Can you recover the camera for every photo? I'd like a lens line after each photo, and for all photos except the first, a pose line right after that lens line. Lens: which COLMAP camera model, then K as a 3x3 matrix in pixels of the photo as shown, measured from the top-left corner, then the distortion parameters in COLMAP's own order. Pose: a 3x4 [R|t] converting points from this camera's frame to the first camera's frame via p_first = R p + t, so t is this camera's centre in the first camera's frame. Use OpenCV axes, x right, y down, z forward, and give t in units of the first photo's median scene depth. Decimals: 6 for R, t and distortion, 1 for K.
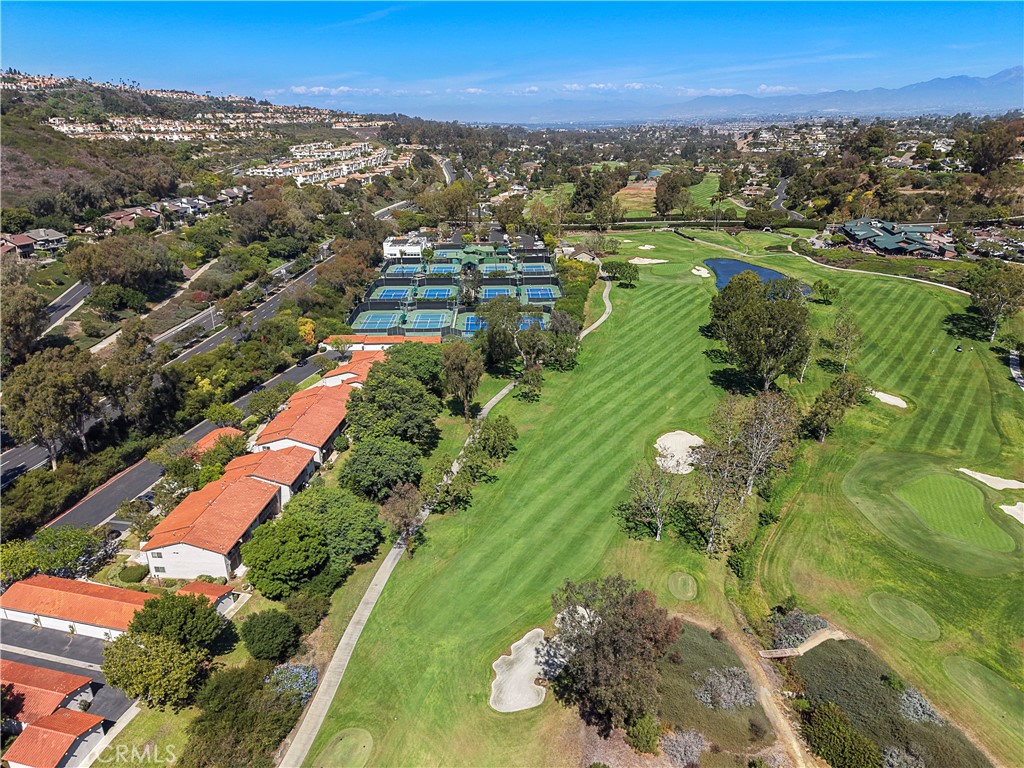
lens RADIAL K [[688.3, 0, 513.8], [0, 688.3, 384.0], [0, 0, 1]] dist [0.018628, -0.017653]
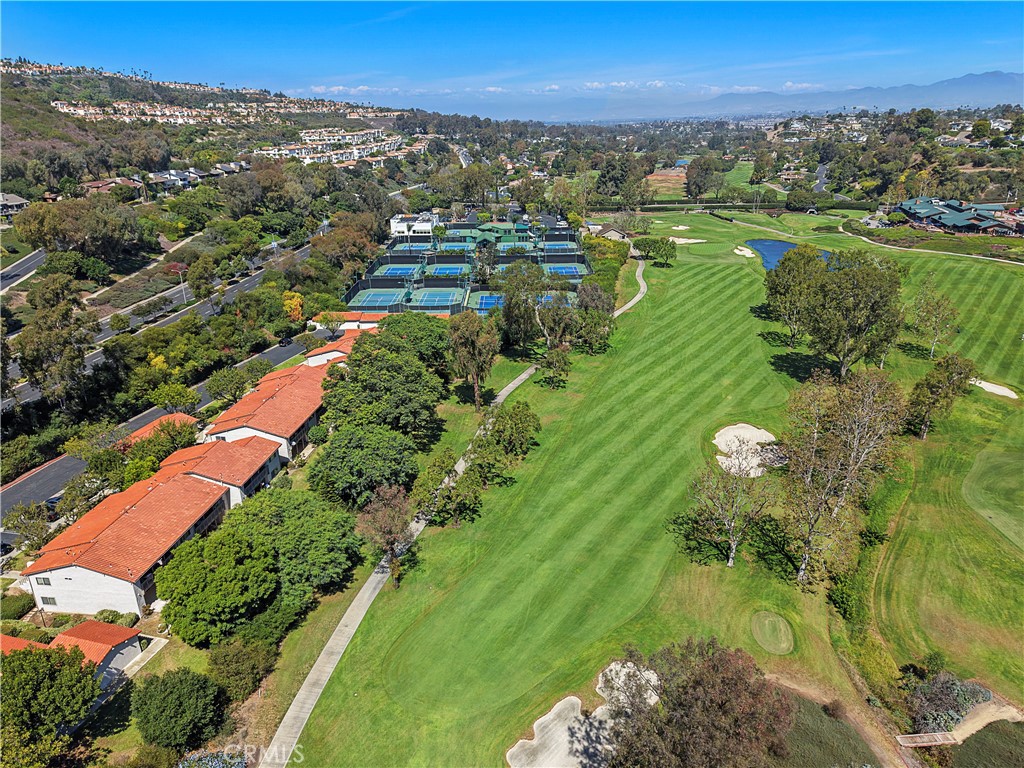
lens RADIAL K [[688.3, 0, 510.2], [0, 688.3, 384.0], [0, 0, 1]] dist [0.018628, -0.017653]
pose [[0.999496, 0.005643, -0.031245, -0.004114], [-0.005790, 0.999972, -0.004635, 0.024434], [0.031218, 0.004813, 0.999501, 0.170304]]
